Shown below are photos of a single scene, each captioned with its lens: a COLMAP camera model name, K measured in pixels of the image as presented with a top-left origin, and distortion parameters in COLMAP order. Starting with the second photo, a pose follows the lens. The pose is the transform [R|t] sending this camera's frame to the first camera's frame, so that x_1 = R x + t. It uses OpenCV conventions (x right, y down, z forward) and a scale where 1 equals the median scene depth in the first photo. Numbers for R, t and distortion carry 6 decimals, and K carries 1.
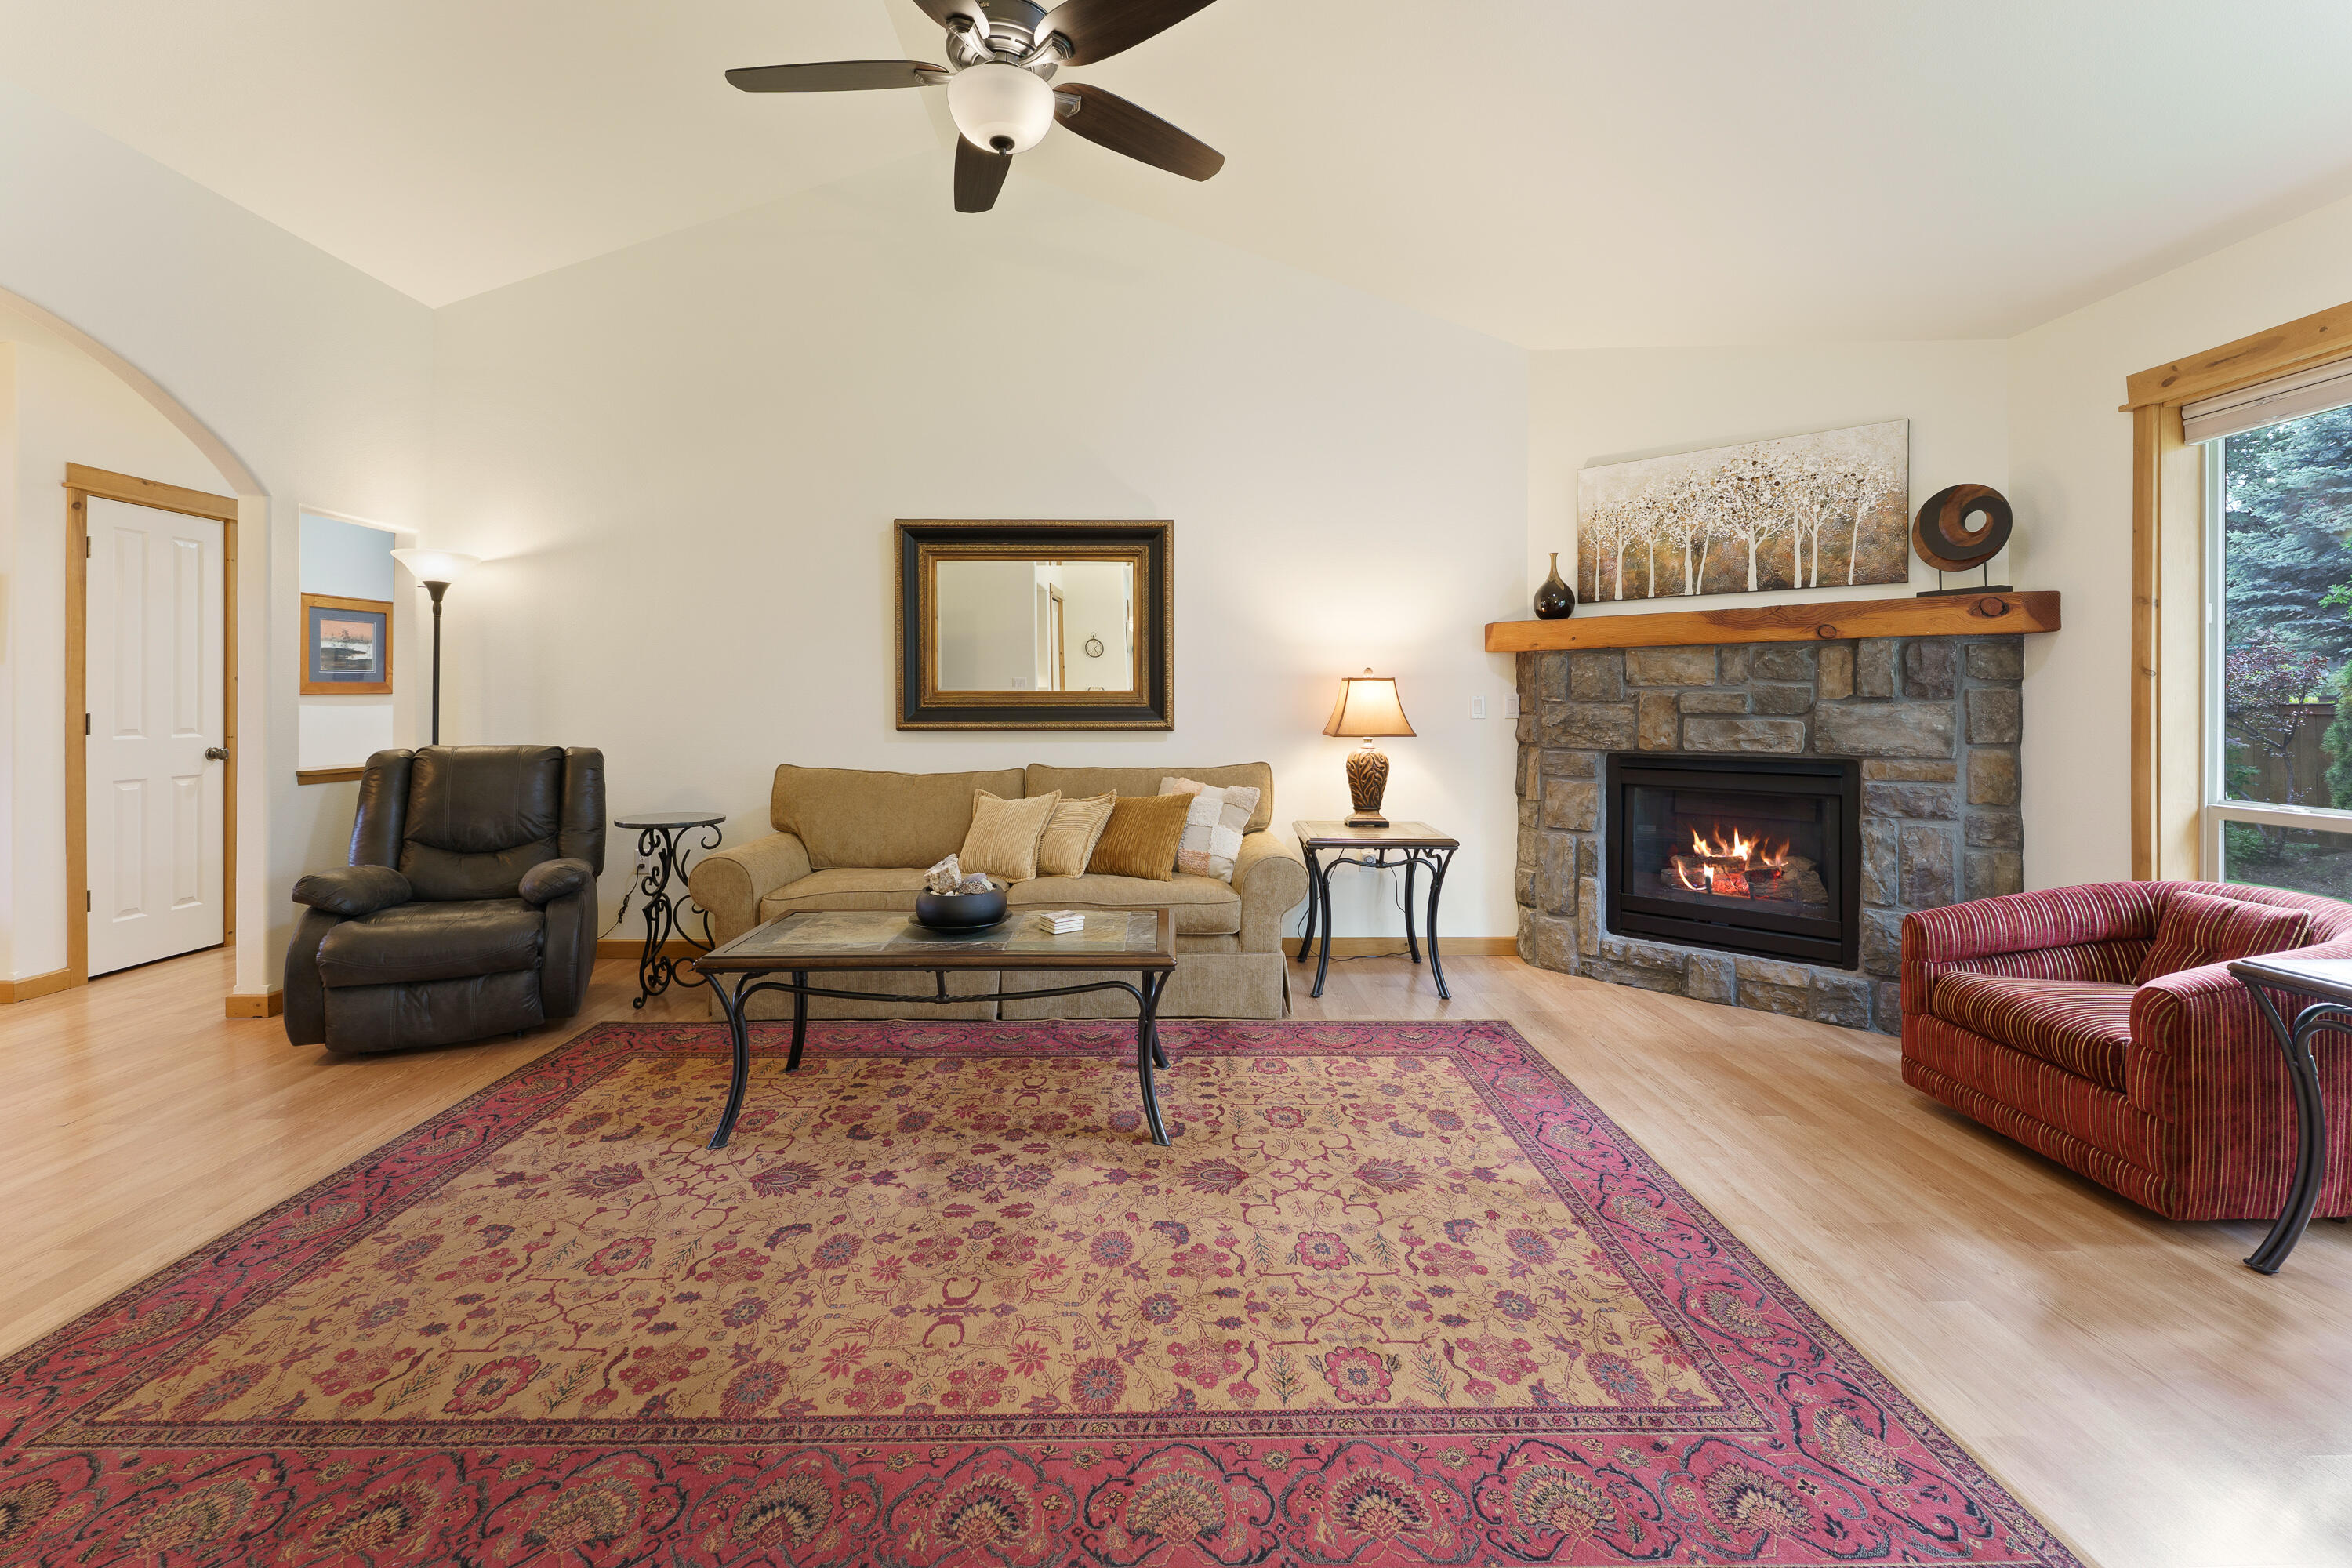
lens RADIAL K [[959.9, 0, 1195.2], [0, 959.9, 701.9], [0, 0, 1]] dist [0.000510, -0.000346]
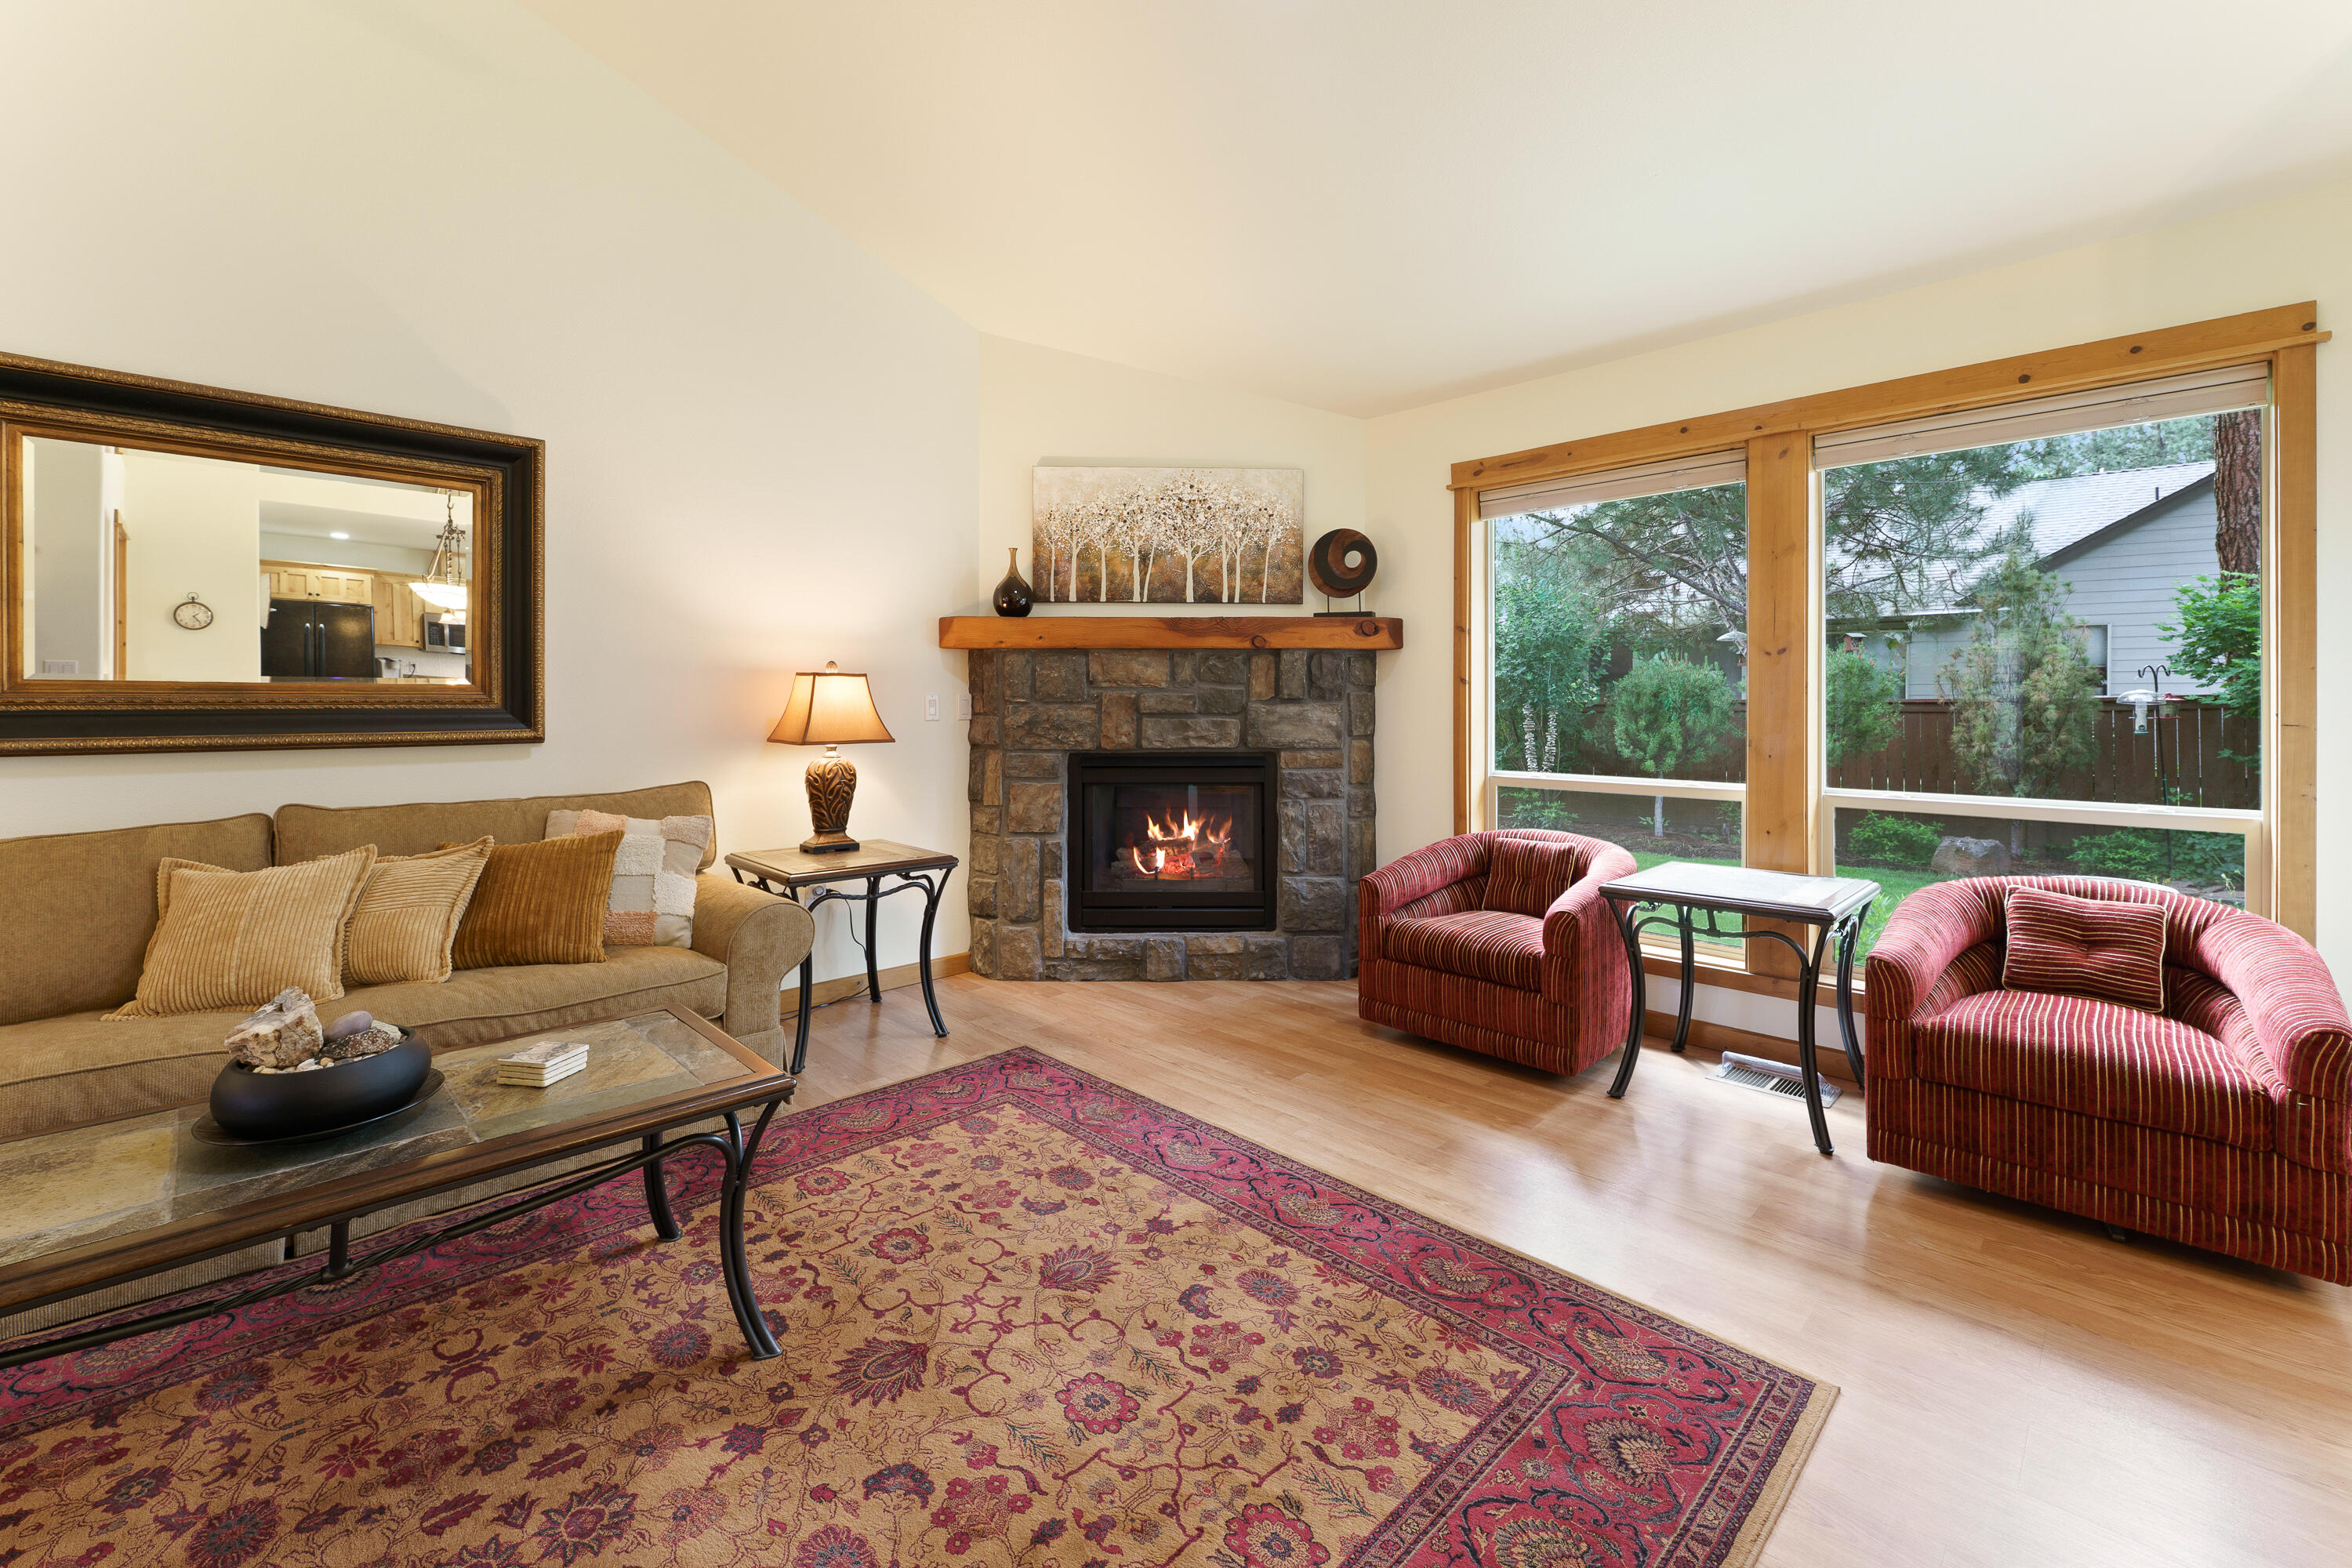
lens RADIAL K [[959.9, 0, 1169.5], [0, 959.9, 705.1], [0, 0, 1]] dist [0.000510, -0.000346]
pose [[0.732443, -0.001330, 0.680827, -0.199798], [-0.001818, 0.999991, 0.003909, -0.001423], [-0.680826, -0.004101, 0.732433, 0.216363]]
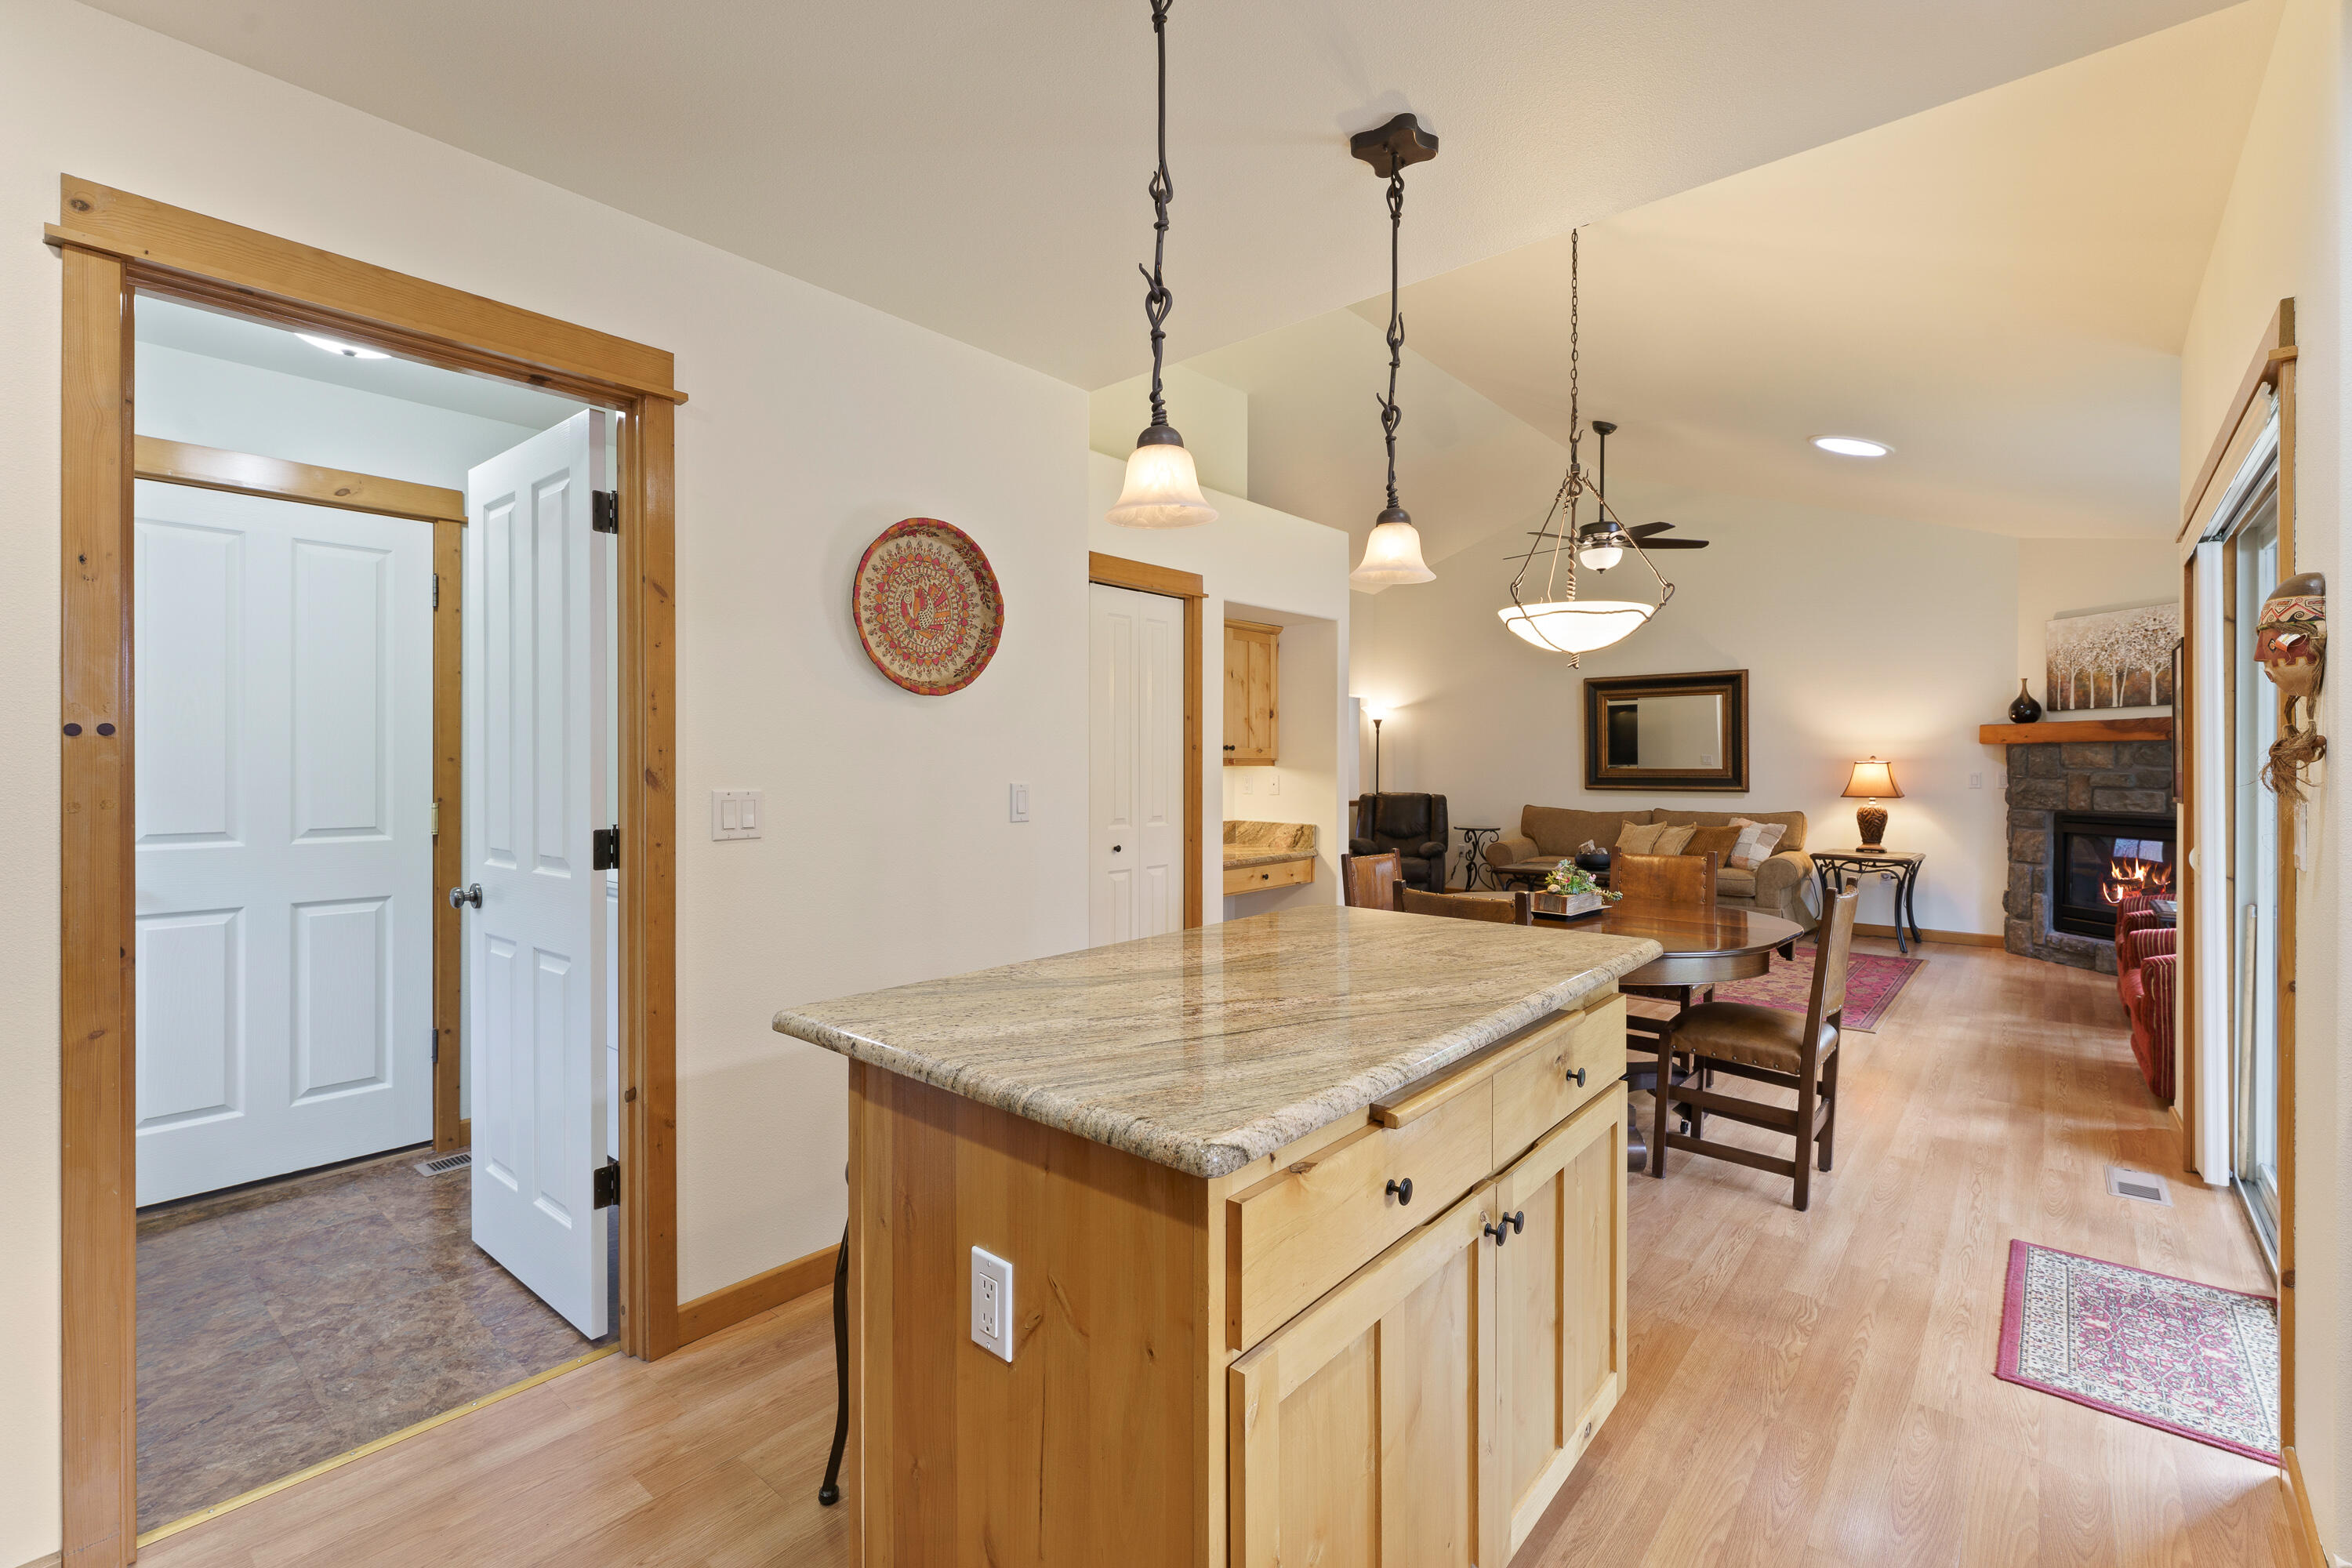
lens RADIAL K [[1021.8, 0, 1173.2], [0, 1021.8, 755.7], [0, 0, 1]] dist [-0.004153, -0.000880]
pose [[0.734159, -0.004245, -0.678965, 0.562339], [-0.000906, 0.999973, -0.007231, -0.025440], [0.678977, 0.005924, 0.734135, -1.260720]]
